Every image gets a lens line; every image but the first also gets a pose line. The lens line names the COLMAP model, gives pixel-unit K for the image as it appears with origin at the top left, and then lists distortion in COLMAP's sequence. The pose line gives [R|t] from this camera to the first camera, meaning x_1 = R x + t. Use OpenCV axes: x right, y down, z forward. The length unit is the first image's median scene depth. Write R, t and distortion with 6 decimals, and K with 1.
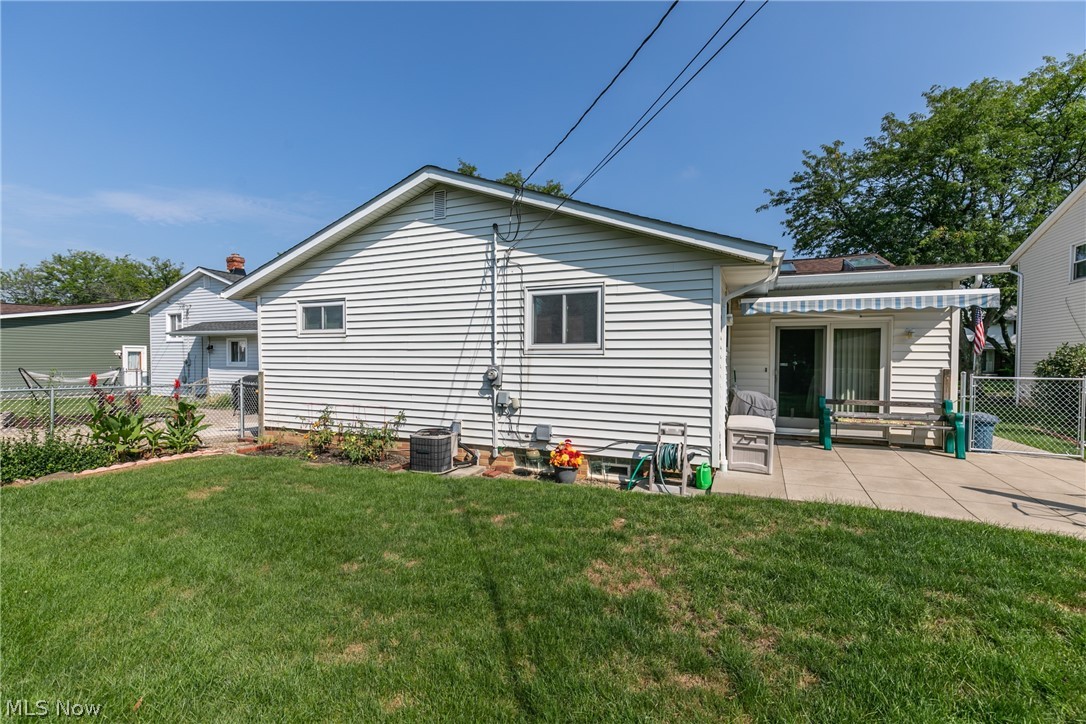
lens RADIAL K [[481.2, 0, 539.8], [0, 481.2, 367.2], [0, 0, 1]] dist [0.005927, 0.000832]
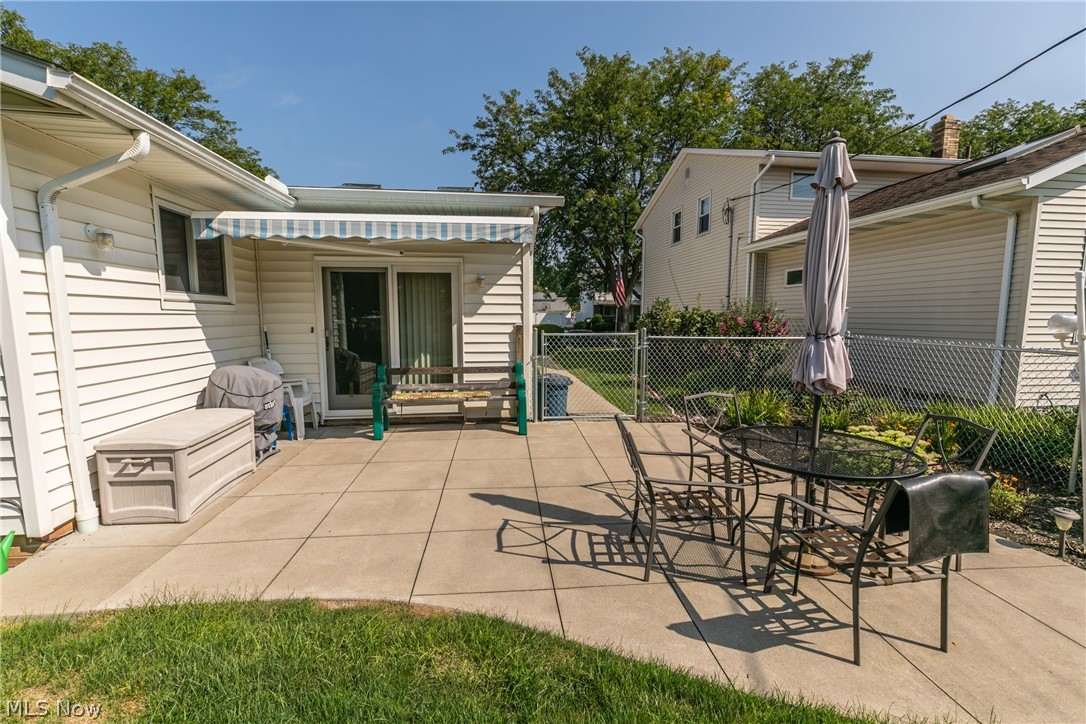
lens RADIAL K [[481.2, 0, 545.6], [0, 481.2, 363.5], [0, 0, 1]] dist [0.005927, 0.000832]
pose [[0.866851, -0.058817, 0.495086, 0.431914], [0.017672, 0.996018, 0.087388, -0.001495], [-0.498254, -0.067004, 0.864438, 0.240955]]
